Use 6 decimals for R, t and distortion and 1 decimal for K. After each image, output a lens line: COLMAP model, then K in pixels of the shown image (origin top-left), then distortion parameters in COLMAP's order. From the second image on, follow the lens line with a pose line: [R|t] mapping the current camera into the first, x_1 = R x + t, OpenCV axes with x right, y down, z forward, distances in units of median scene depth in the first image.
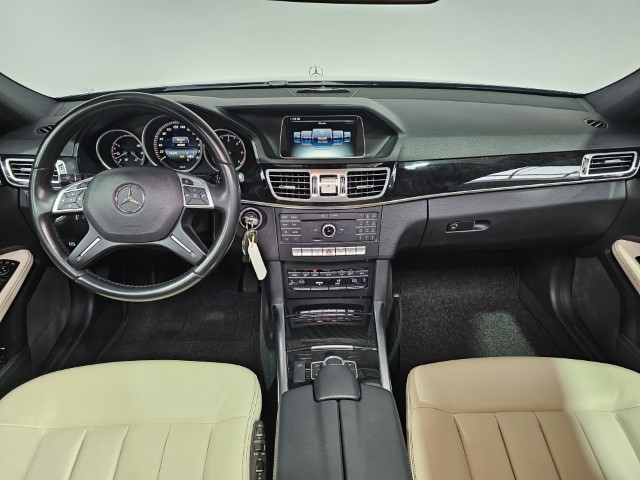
lens RADIAL K [[428.5, 0, 320.0], [0, 428.5, 240.0], [0, 0, 1]] dist [-0.009085, -0.007305]
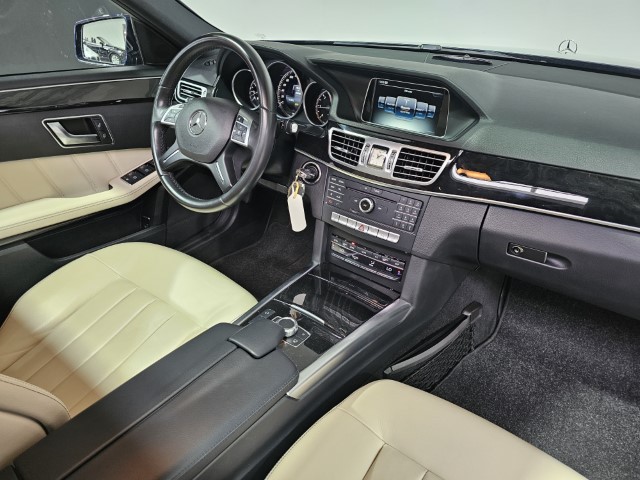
lens RADIAL K [[423.8, 0, 320.0], [0, 423.8, 240.0], [0, 0, 1]] dist [-0.001538, 0.001065]
pose [[0.779860, 0.336489, -0.527819, 0.447472], [-0.304756, 0.940642, 0.149387, -0.056611], [0.546756, 0.044356, 0.836116, 0.173629]]
